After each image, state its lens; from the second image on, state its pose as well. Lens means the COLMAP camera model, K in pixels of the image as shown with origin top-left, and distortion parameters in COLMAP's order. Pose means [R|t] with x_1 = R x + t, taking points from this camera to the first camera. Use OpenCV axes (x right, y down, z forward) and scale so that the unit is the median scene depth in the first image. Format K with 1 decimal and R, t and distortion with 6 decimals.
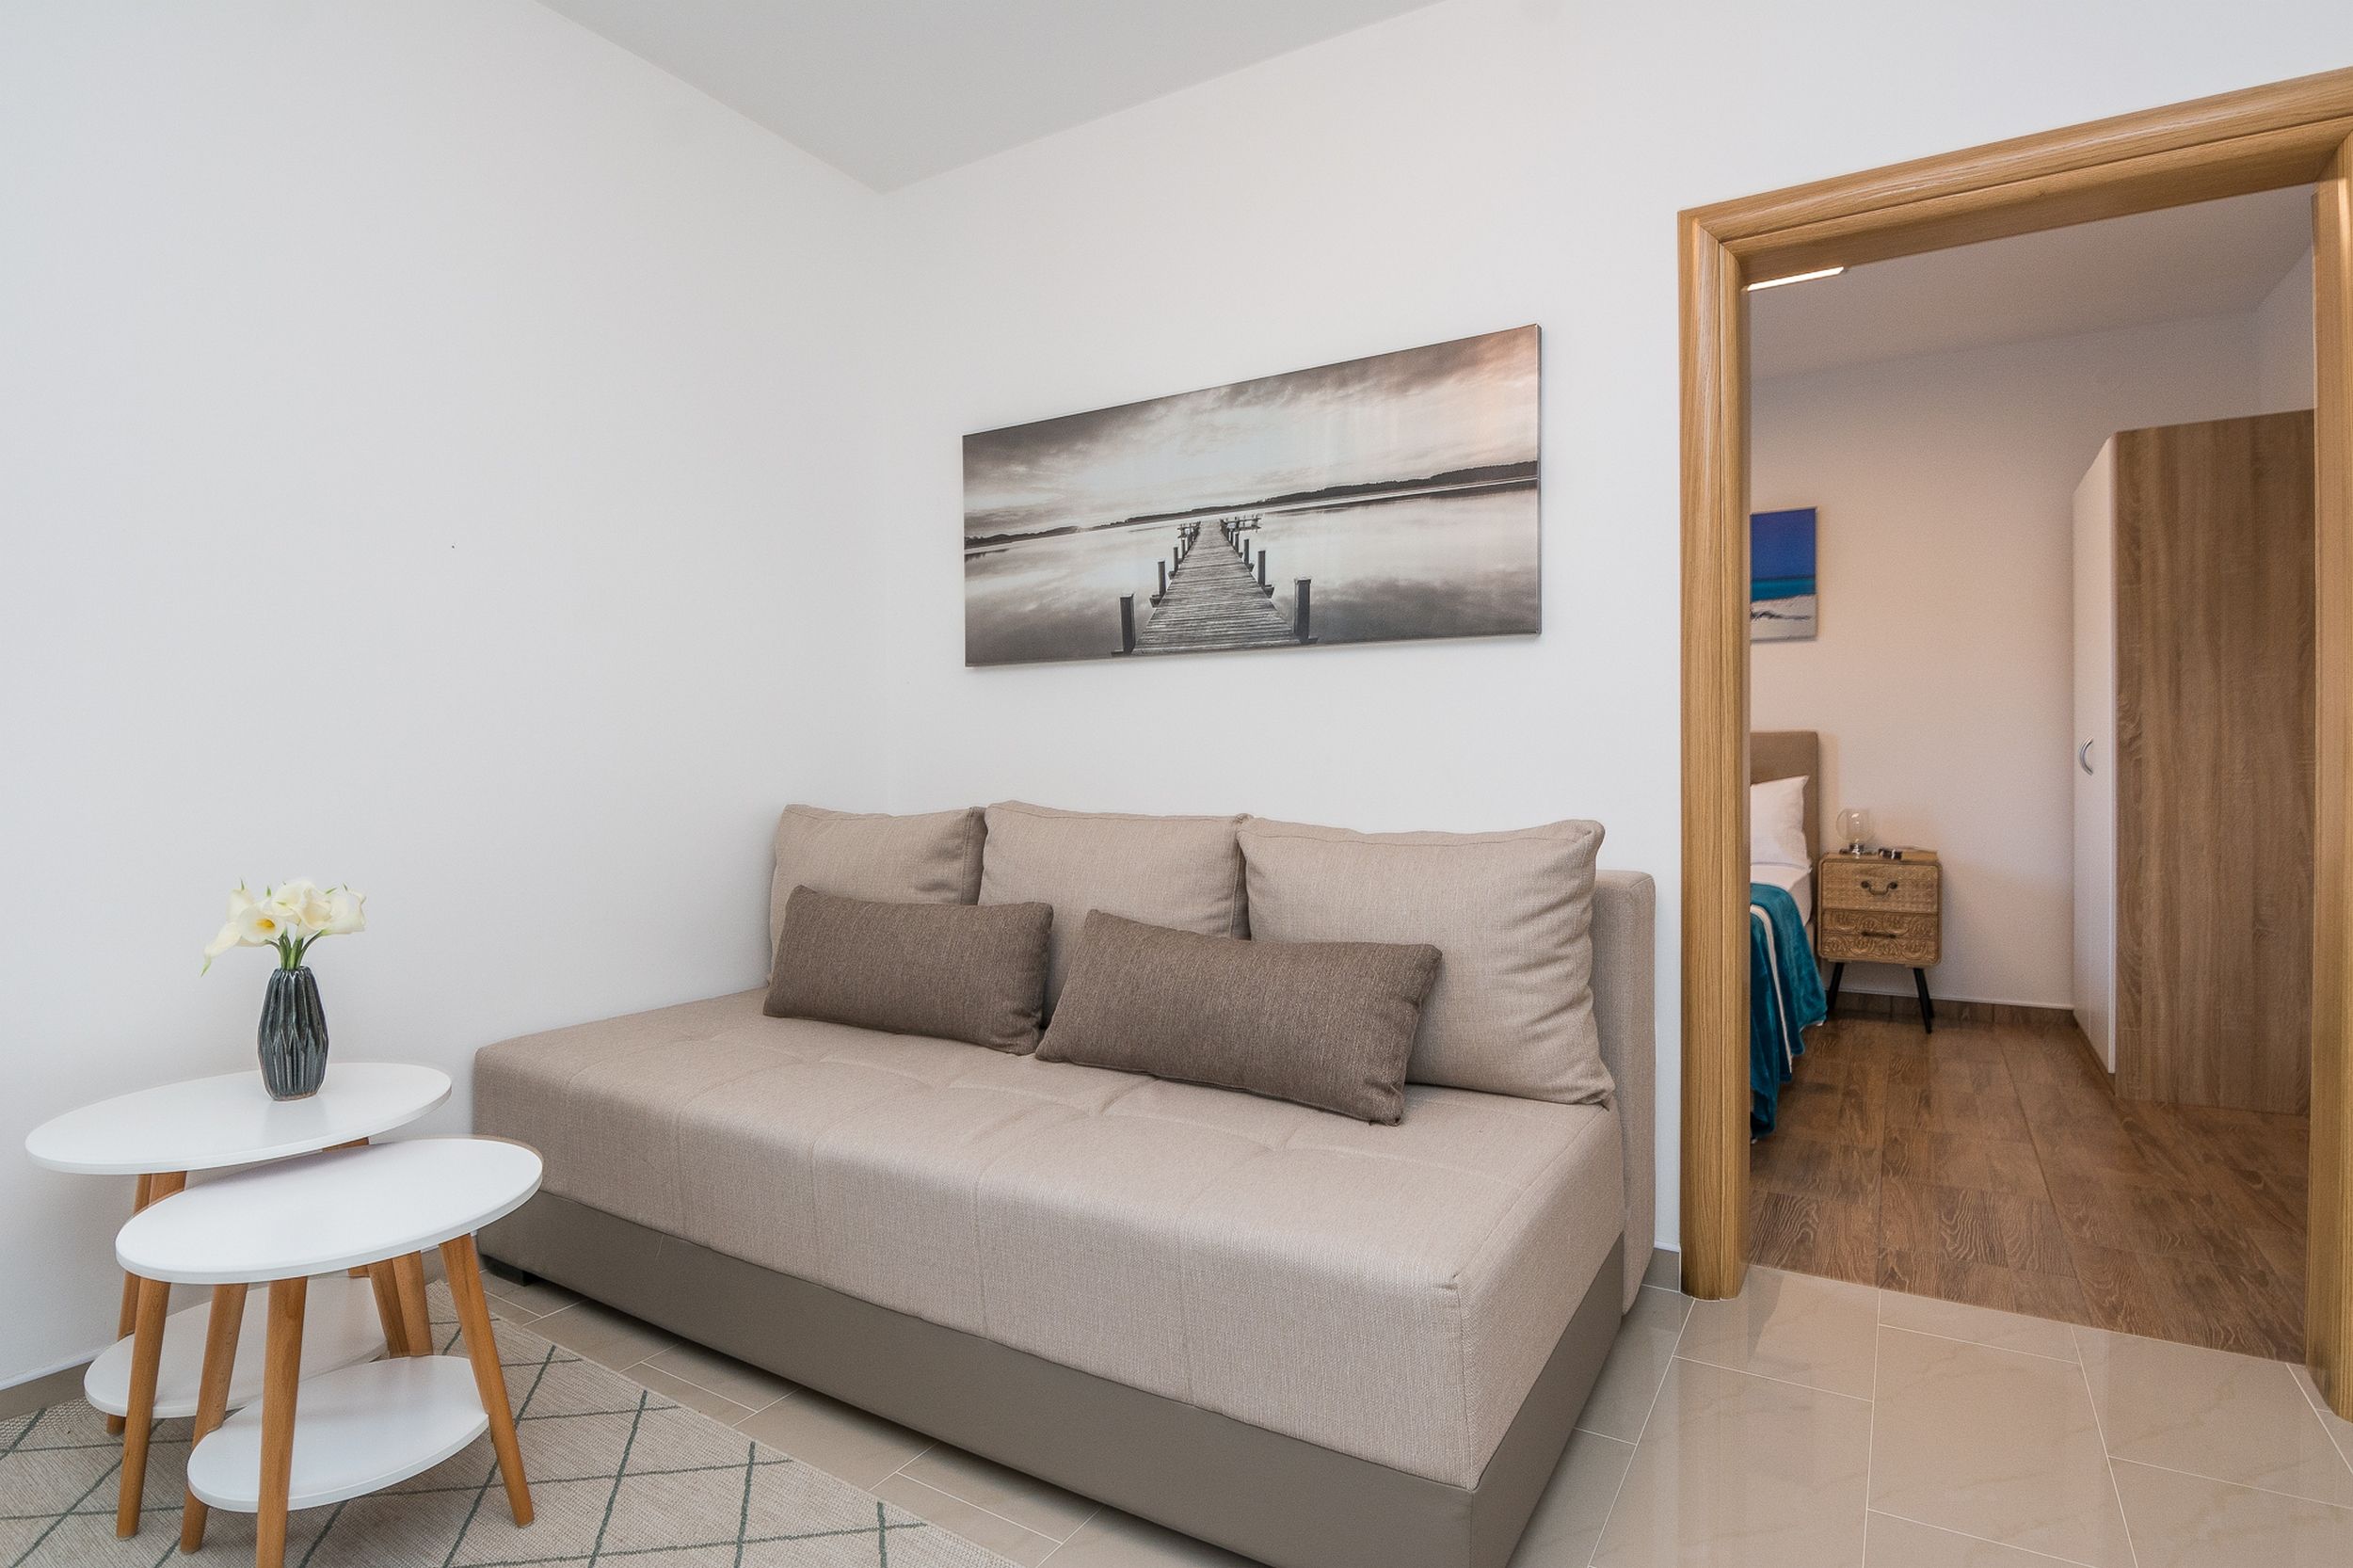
lens RADIAL K [[1186.4, 0, 1225.0], [0, 1186.4, 774.8], [0, 0, 1]] dist [-0.024221, -0.001020]
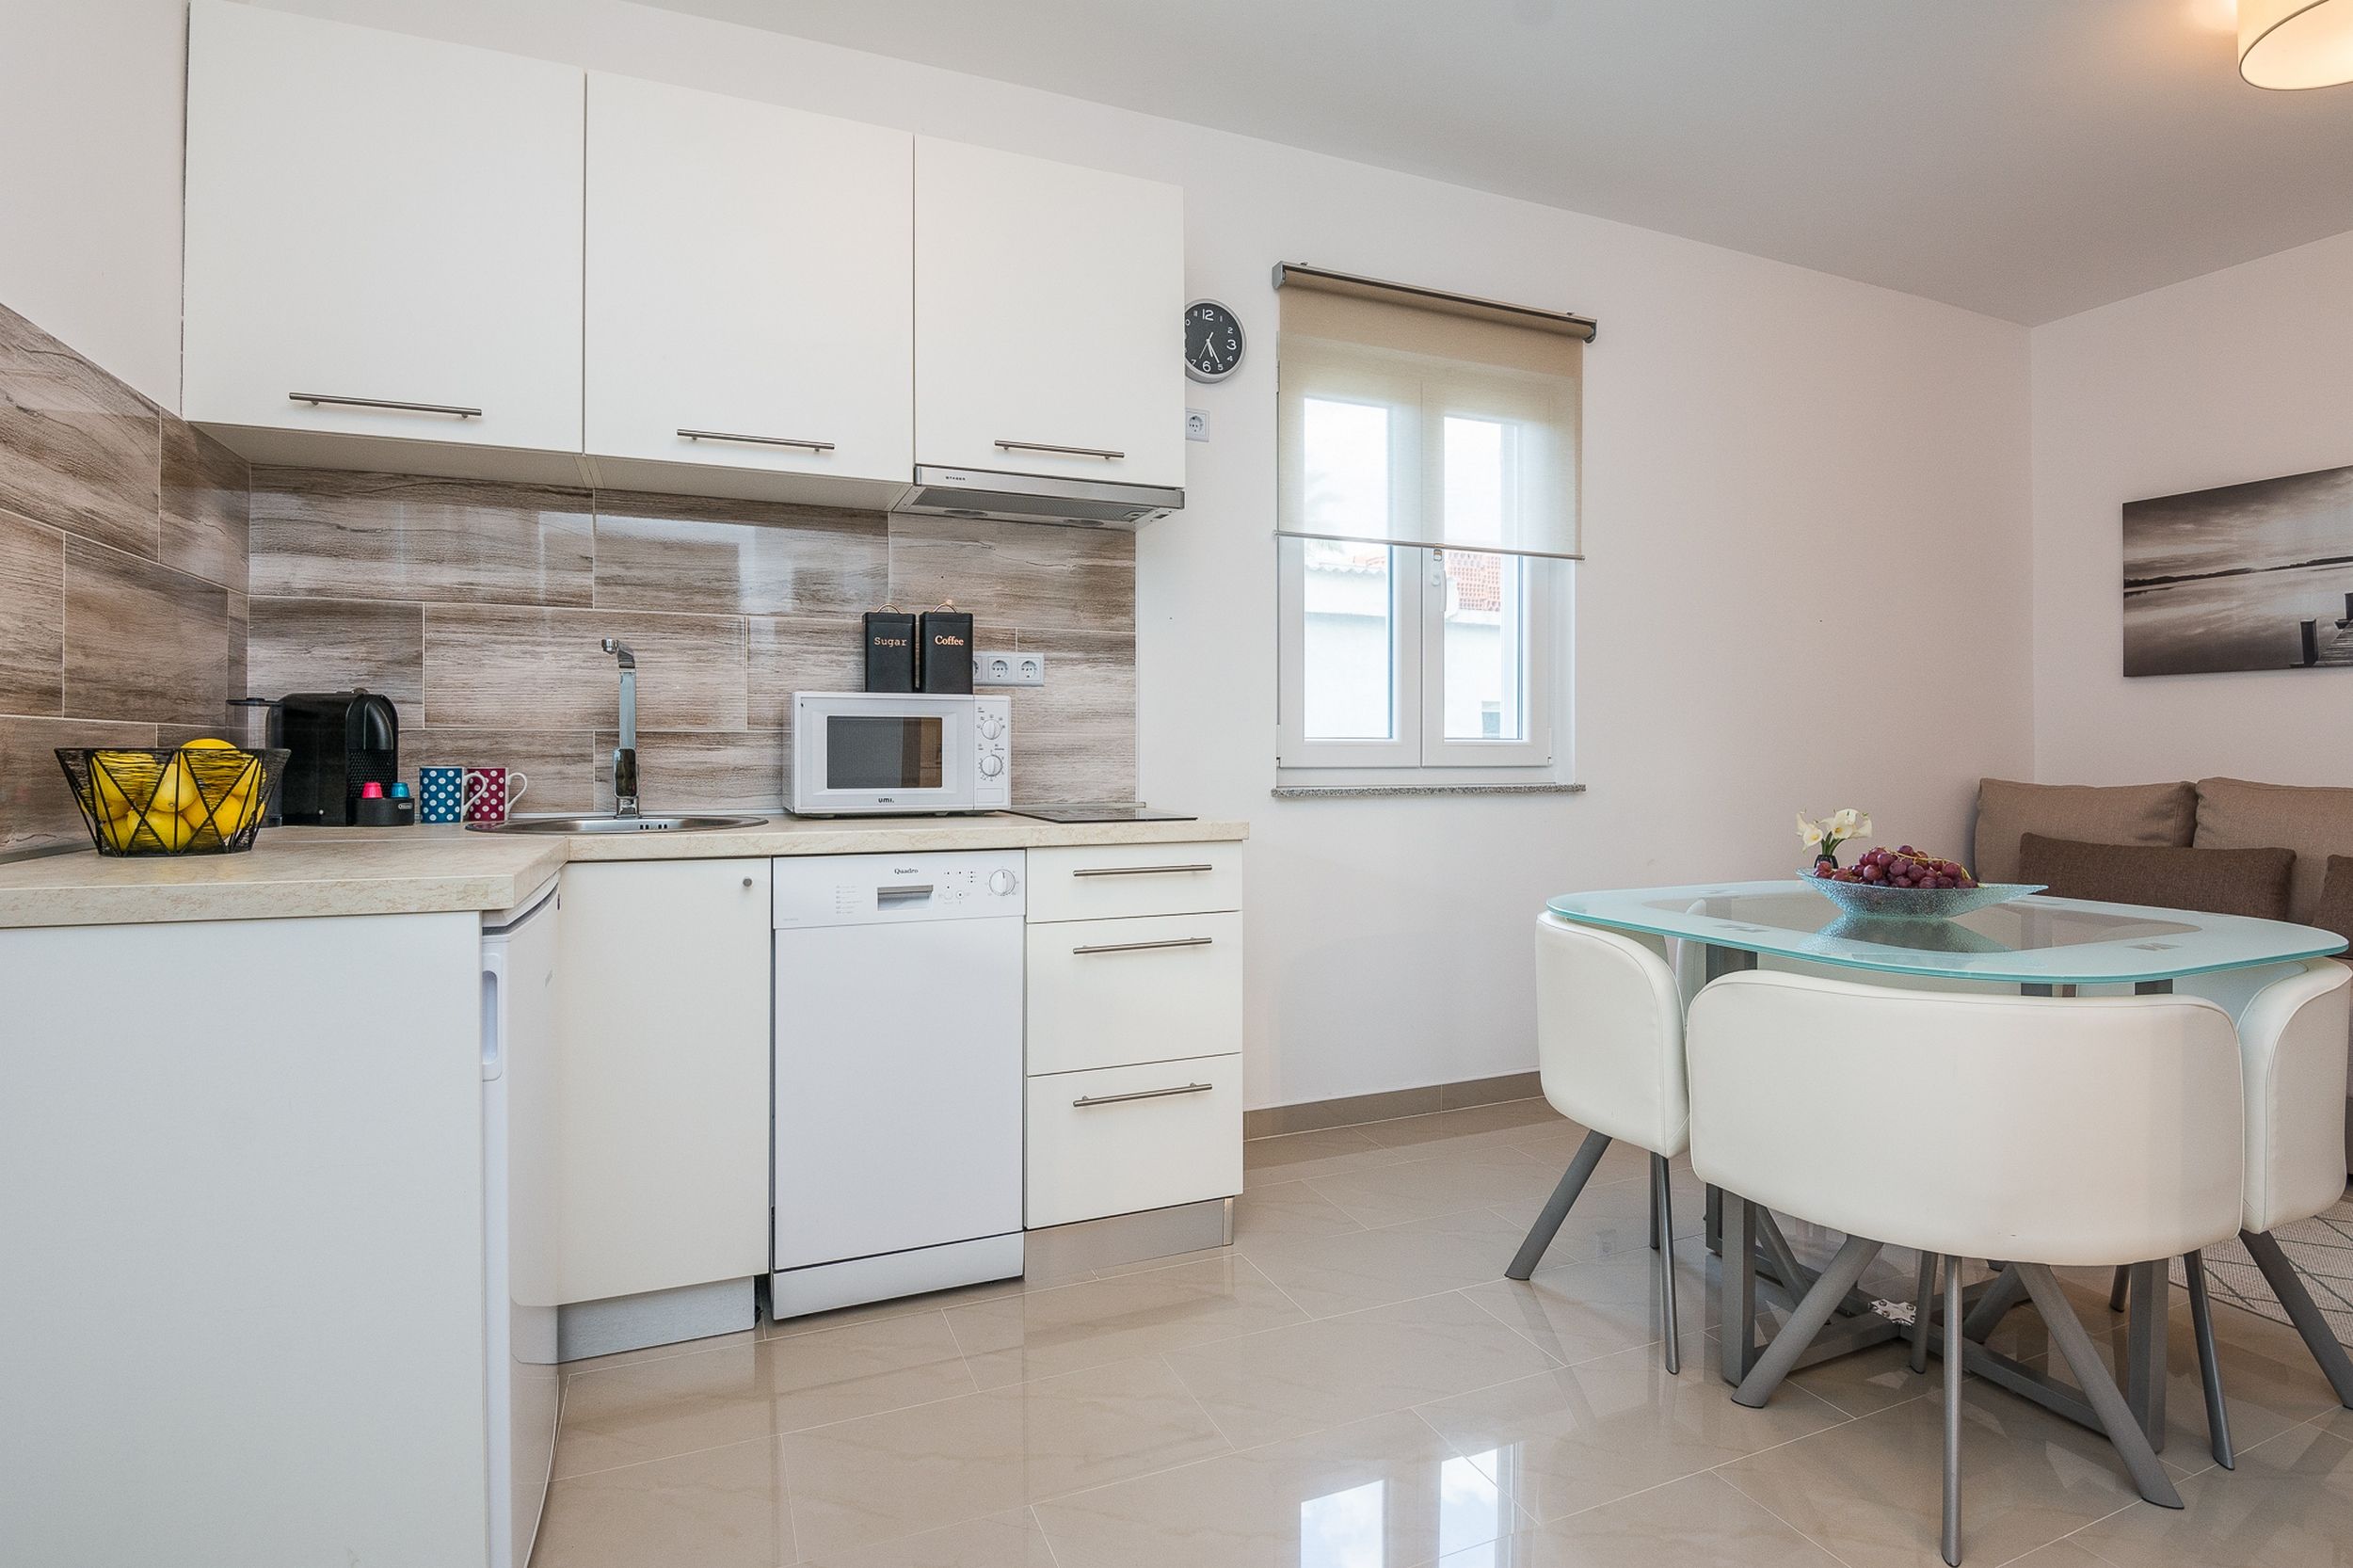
lens RADIAL K [[1183.8, 0, 1184.8], [0, 1183.8, 763.2], [0, 0, 1]] dist [-0.018618, -0.000674]
pose [[0.811276, 0.010827, -0.584563, -0.343606], [-0.010001, 0.999939, 0.004641, 0.010607], [0.584578, 0.002081, 0.811335, -0.763941]]
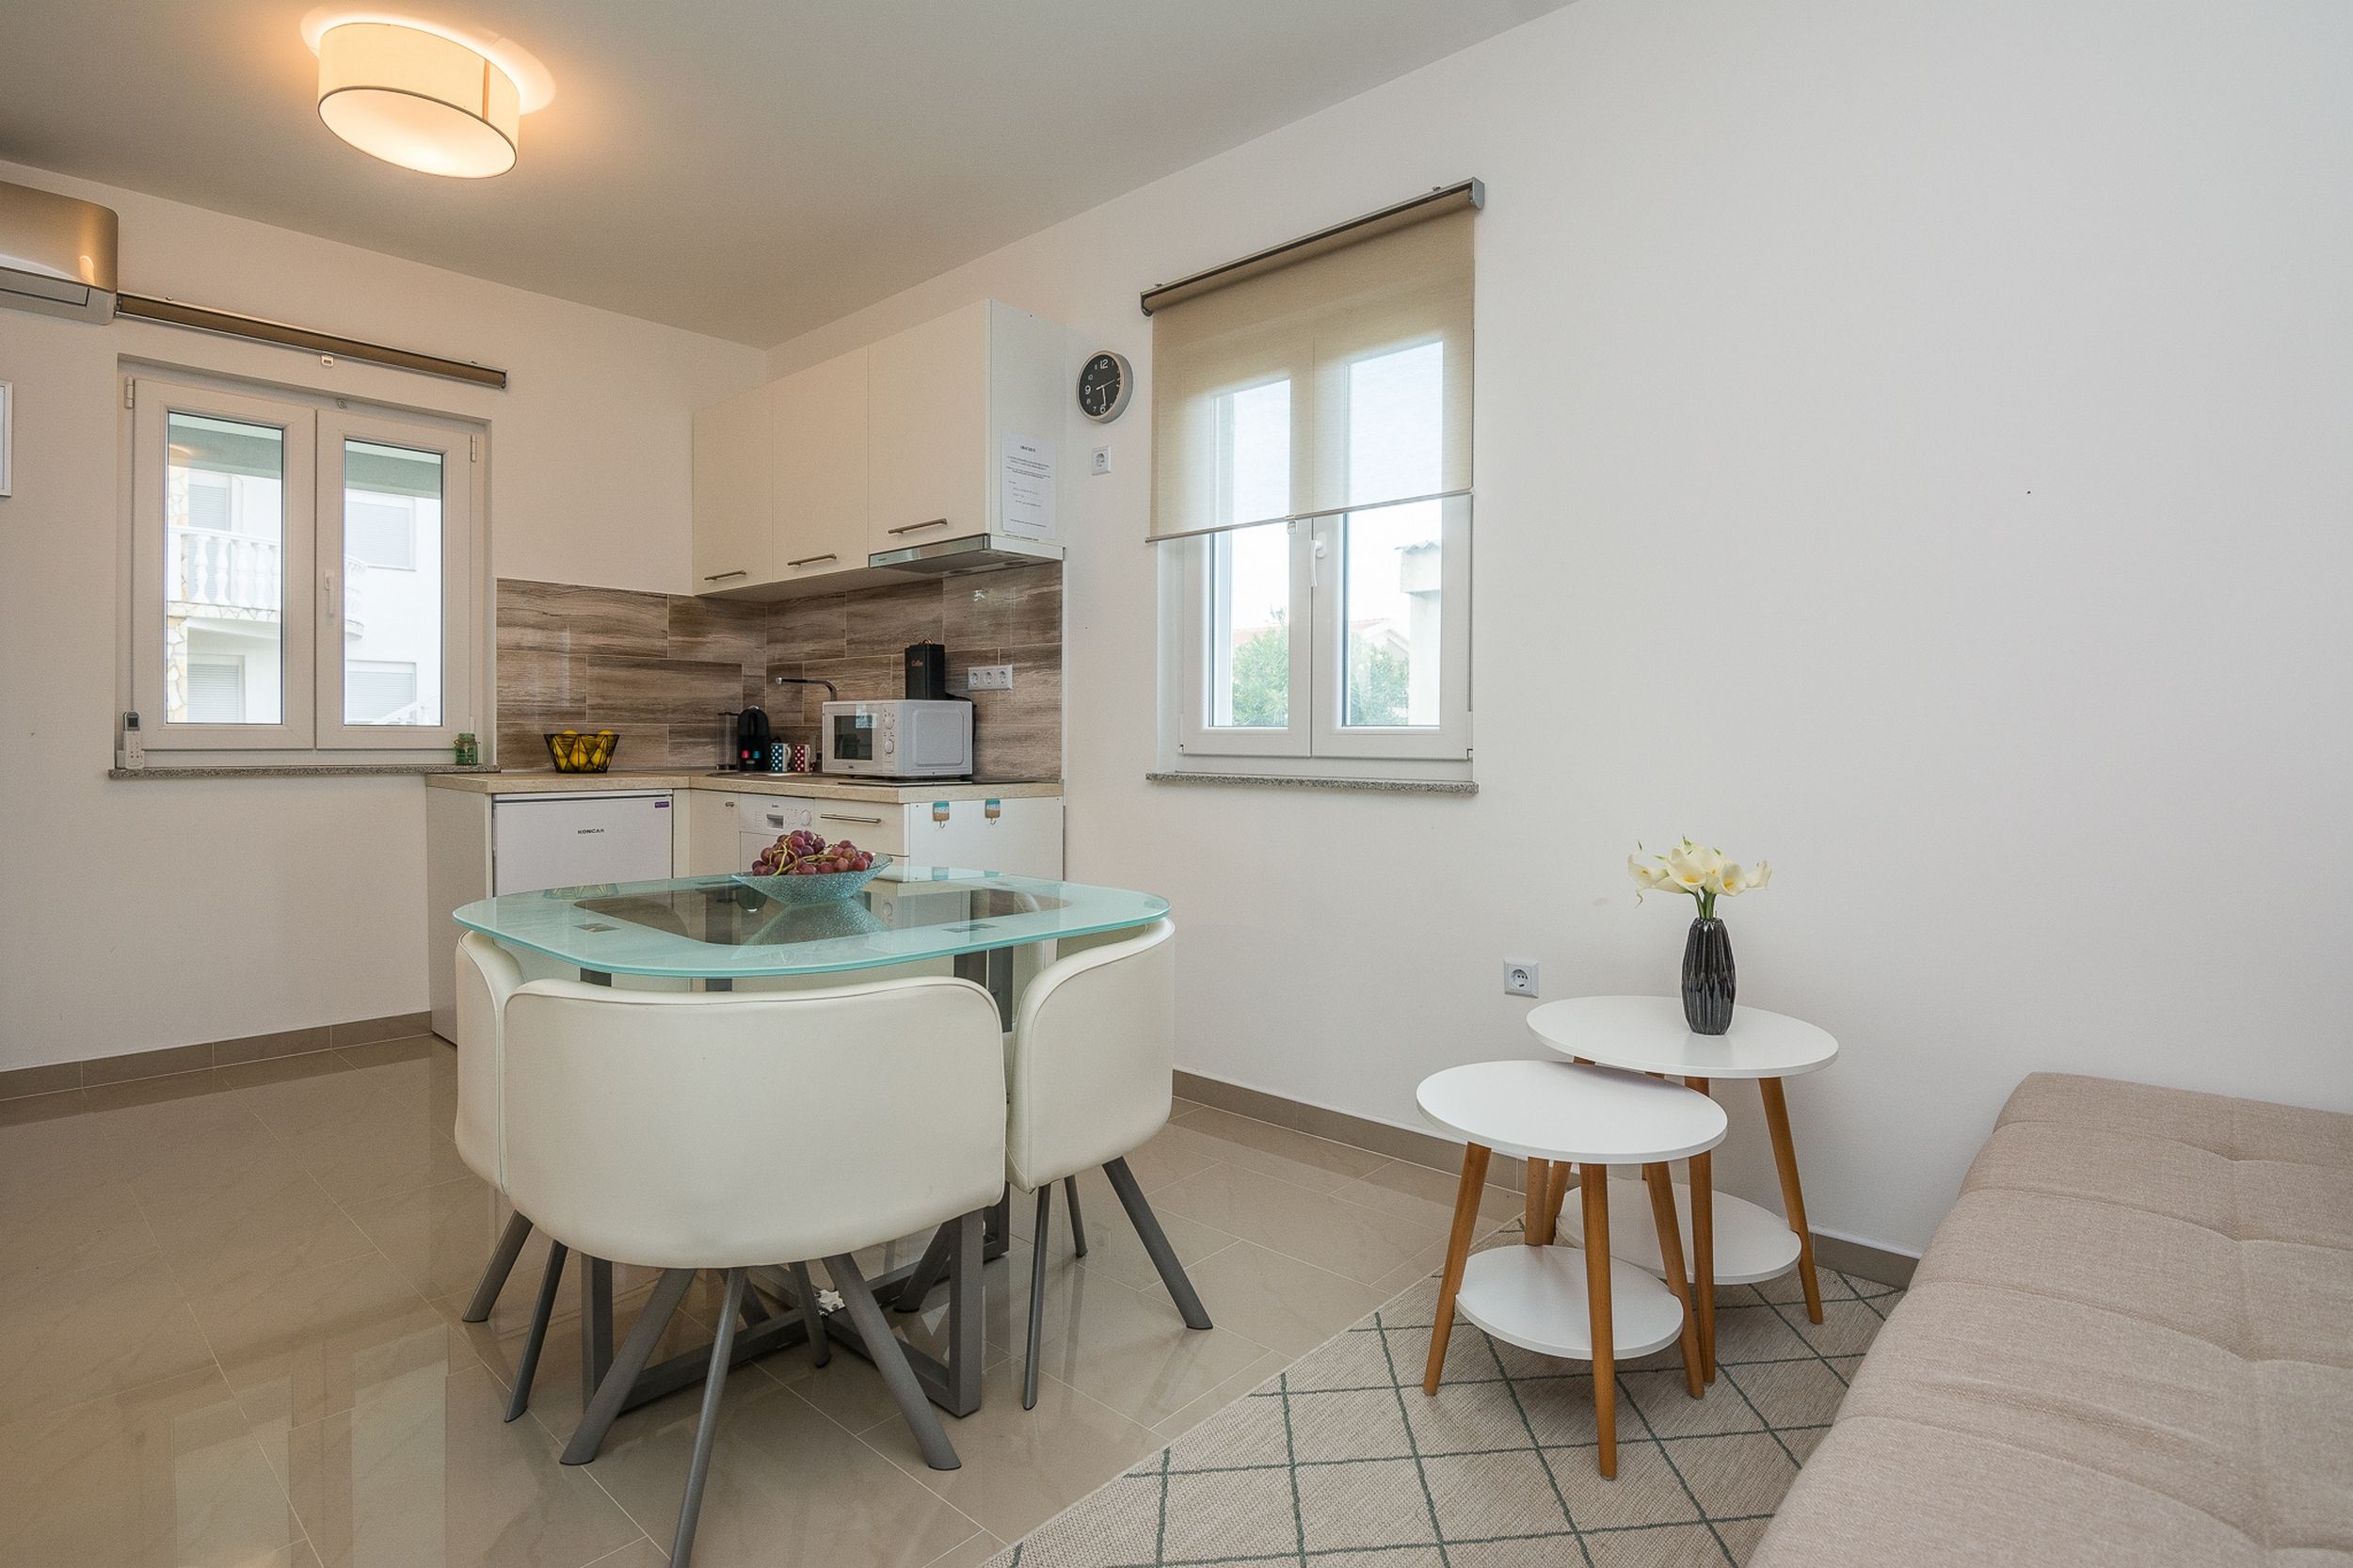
lens RADIAL K [[1183.8, 0, 1184.8], [0, 1183.8, 763.2], [0, 0, 1]] dist [-0.018618, -0.000674]
pose [[-0.196845, 0.022372, -0.980179, 0.199360], [-0.016757, 0.999517, 0.026179, -0.002313], [0.980291, 0.021578, -0.196375, 0.332772]]
